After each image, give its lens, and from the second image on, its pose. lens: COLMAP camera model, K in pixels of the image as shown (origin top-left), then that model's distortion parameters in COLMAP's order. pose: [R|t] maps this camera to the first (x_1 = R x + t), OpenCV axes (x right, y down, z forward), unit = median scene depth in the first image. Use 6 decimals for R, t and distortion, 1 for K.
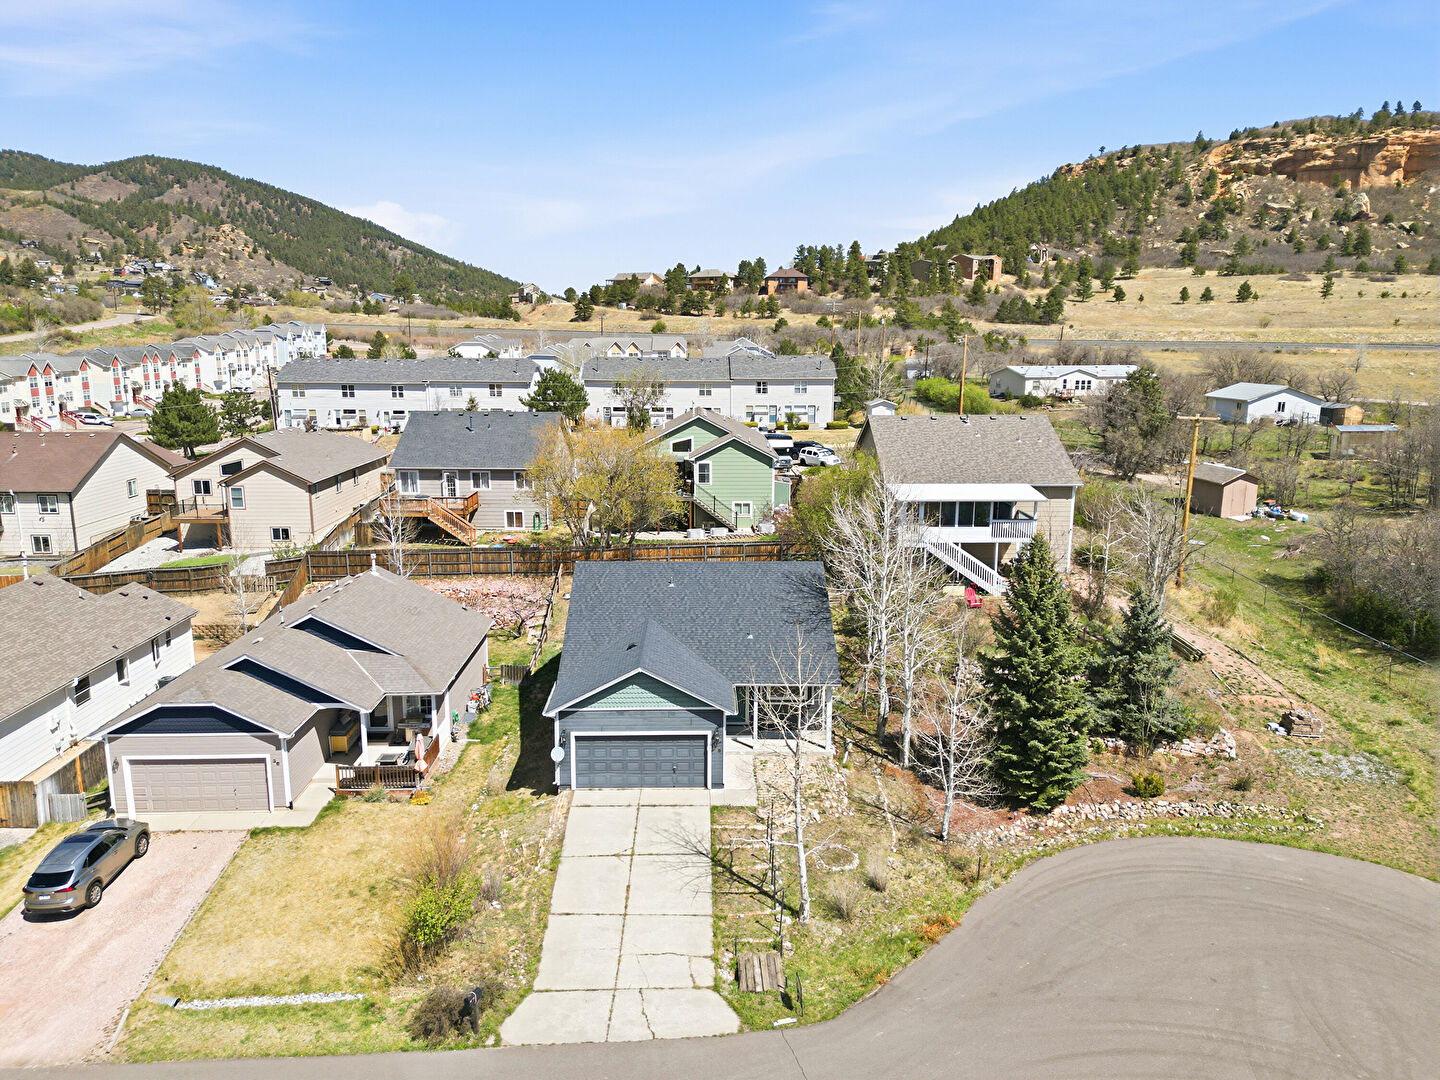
lens RADIAL K [[999.0, 0, 718.7], [0, 999.0, 542.7], [0, 0, 1]] dist [0.072619, -0.073055]
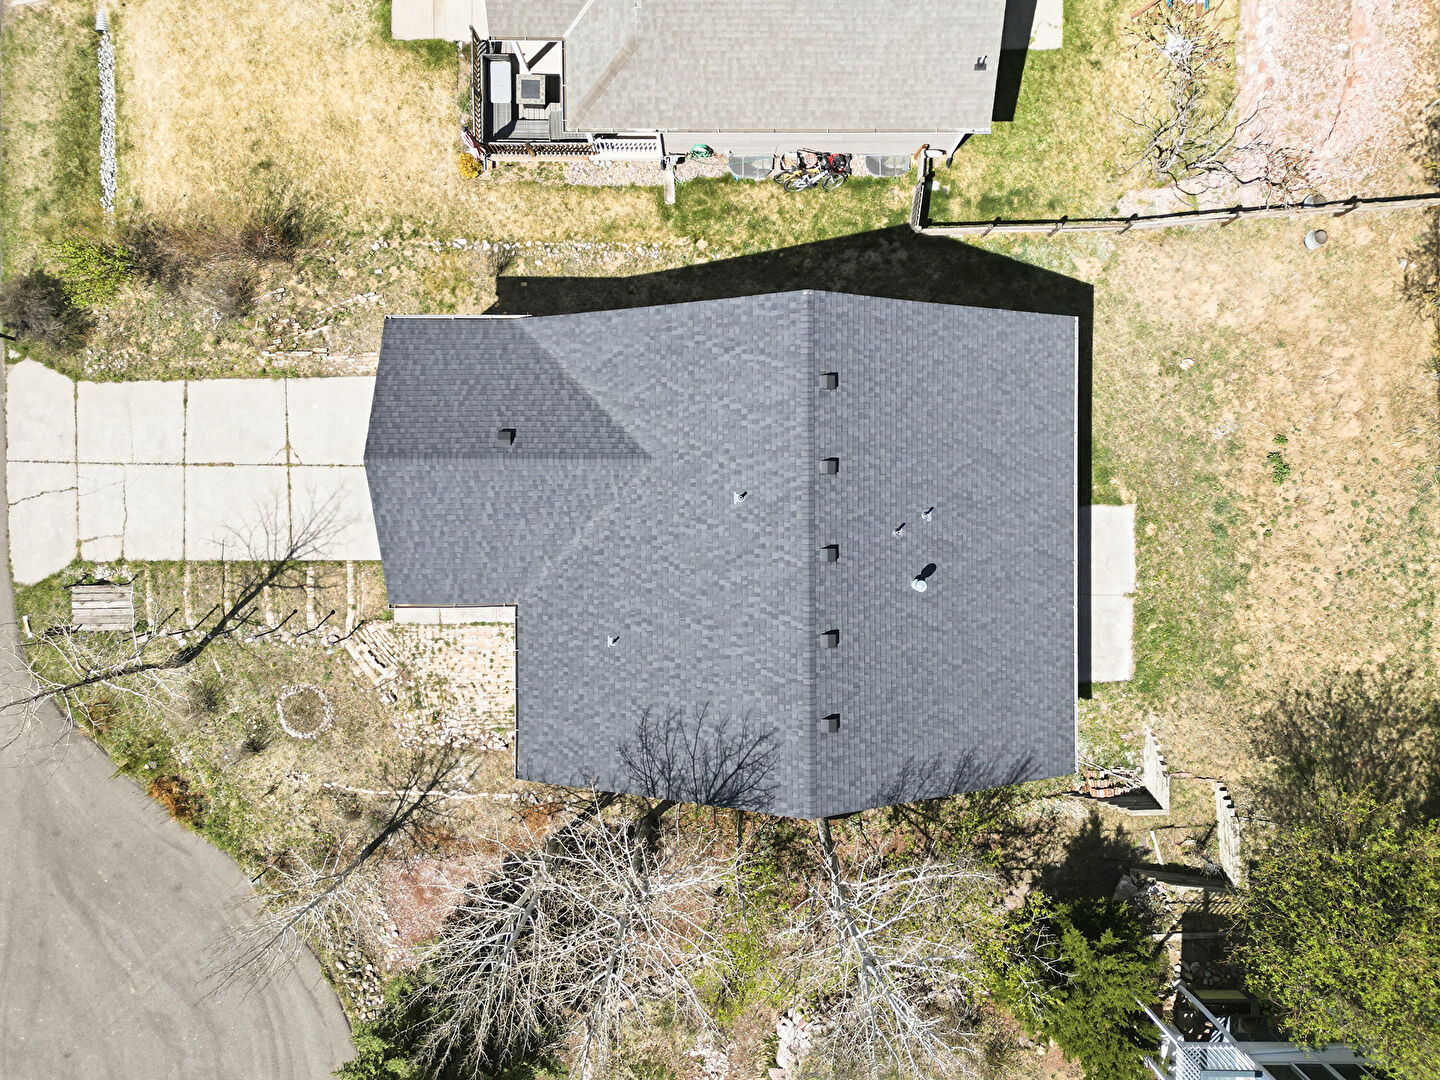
lens RADIAL K [[999.0, 0, 718.7], [0, 999.0, 542.7], [0, 0, 1]] dist [0.072619, -0.073055]
pose [[-0.015573, 0.999794, 0.013042, -0.007555], [-0.227920, -0.016250, 0.973544, -0.114177], [0.973555, 0.012188, 0.228126, 0.228259]]
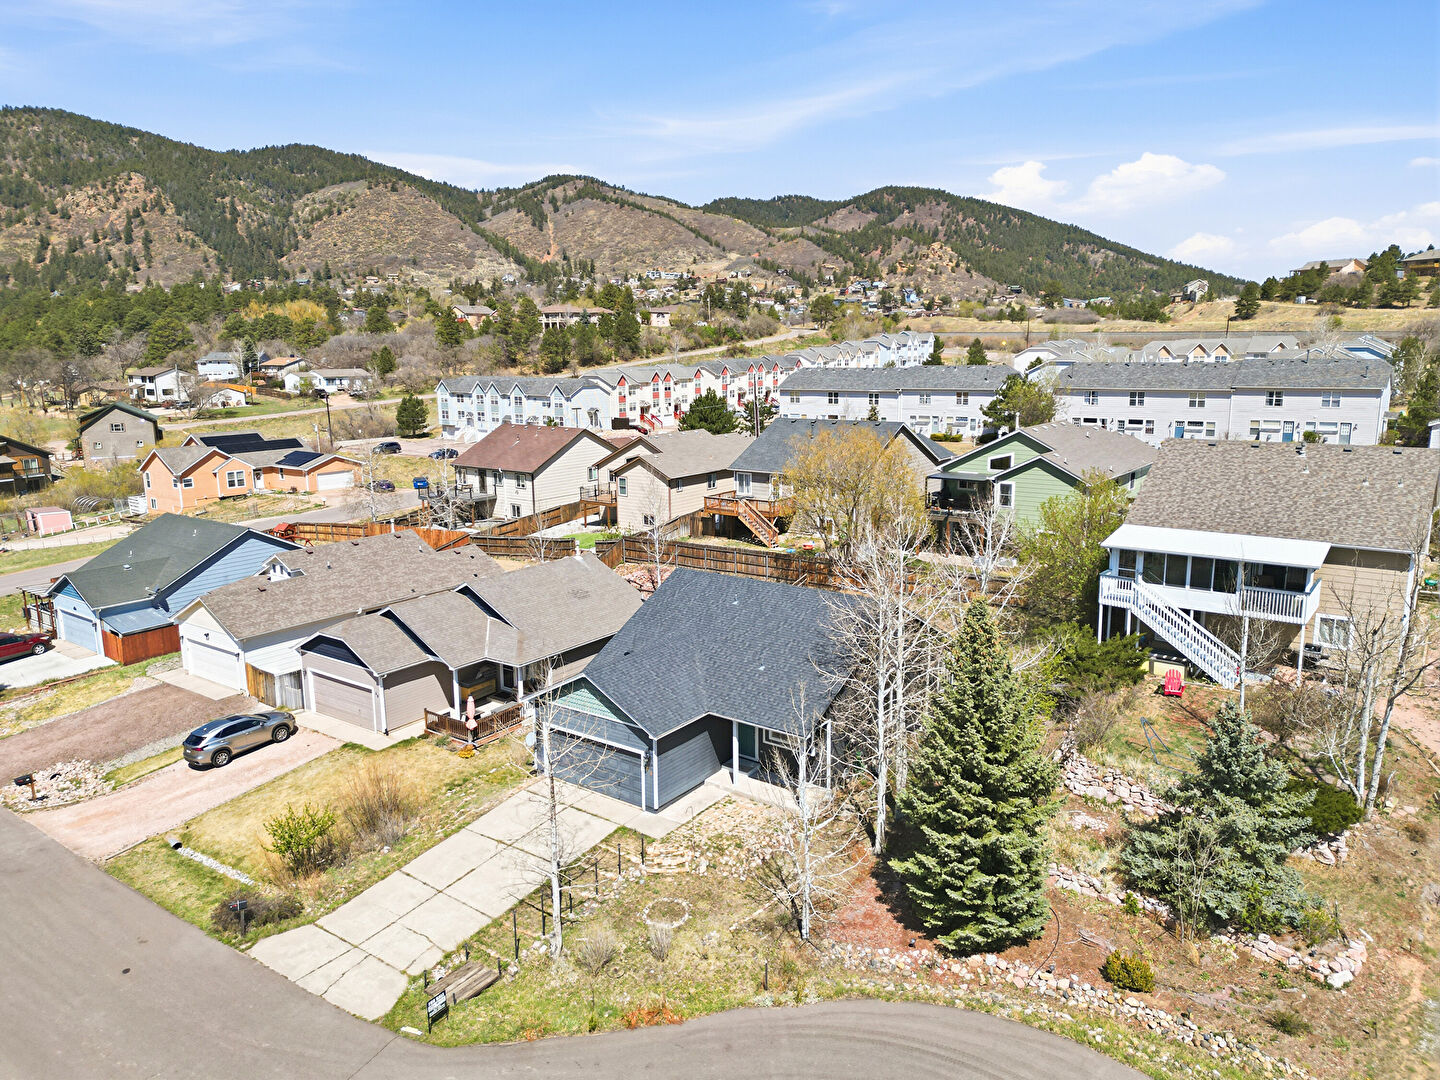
lens RADIAL K [[999.0, 0, 718.7], [0, 999.0, 542.7], [0, 0, 1]] dist [0.072619, -0.073055]
pose [[0.791349, 0.105350, -0.602220, 0.135156], [-0.108295, 0.993619, 0.031515, -0.011676], [0.601697, 0.040278, 0.797708, 0.055799]]
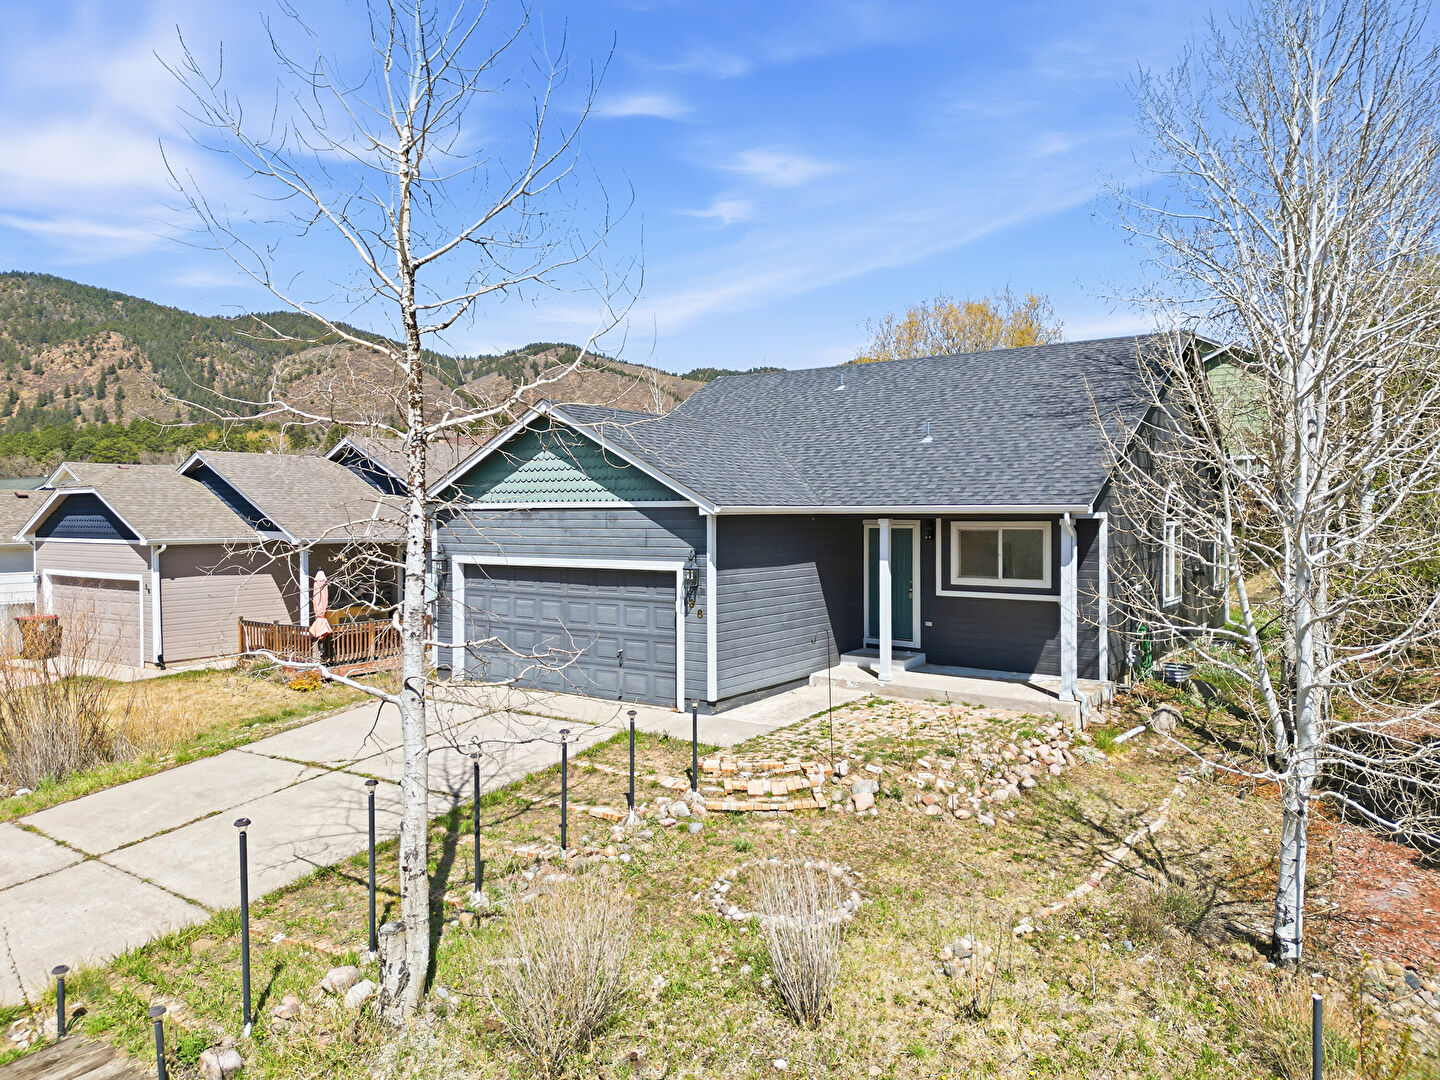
lens RADIAL K [[1015.0, 0, 720.0], [0, 1015.0, 540.0], [0, 0, 1]] dist [0.087947, -0.097842]
pose [[0.806234, 0.009000, -0.591528, 0.054740], [-0.111724, 0.984208, -0.137301, 0.051301], [0.580951, 0.176785, 0.794508, 0.147995]]
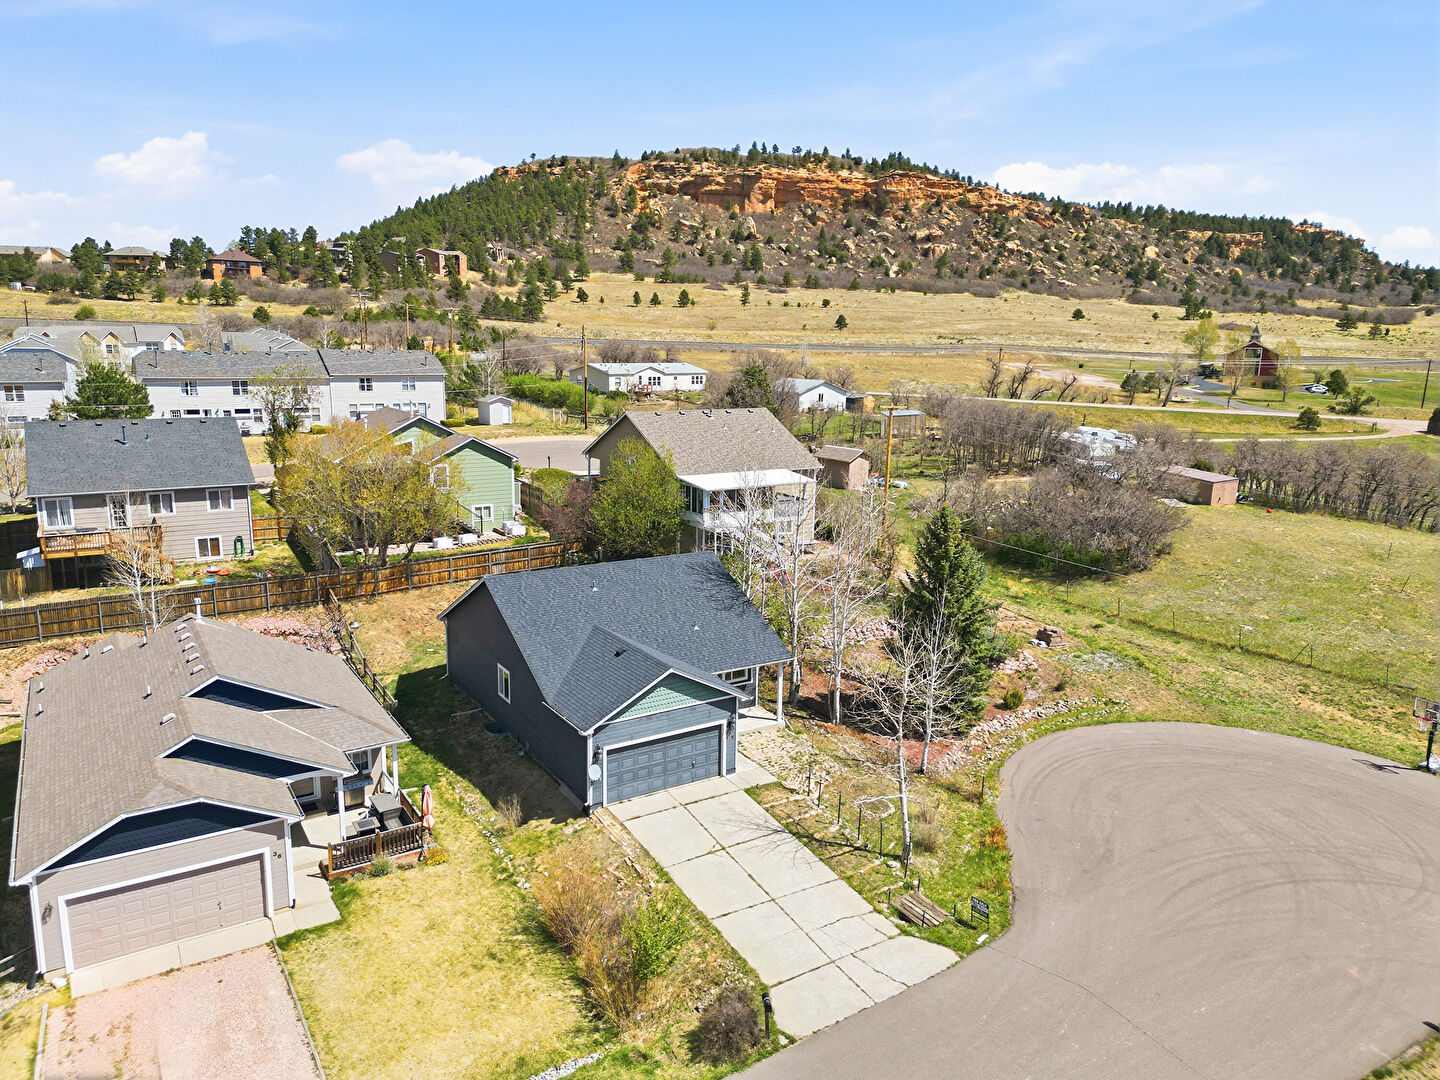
lens RADIAL K [[999.0, 0, 718.7], [0, 999.0, 542.7], [0, 0, 1]] dist [0.072619, -0.073055]
pose [[0.856720, -0.094616, 0.507029, -0.113721], [0.092094, 0.995295, 0.030120, -0.005525], [-0.507493, 0.020890, 0.861403, 0.024133]]
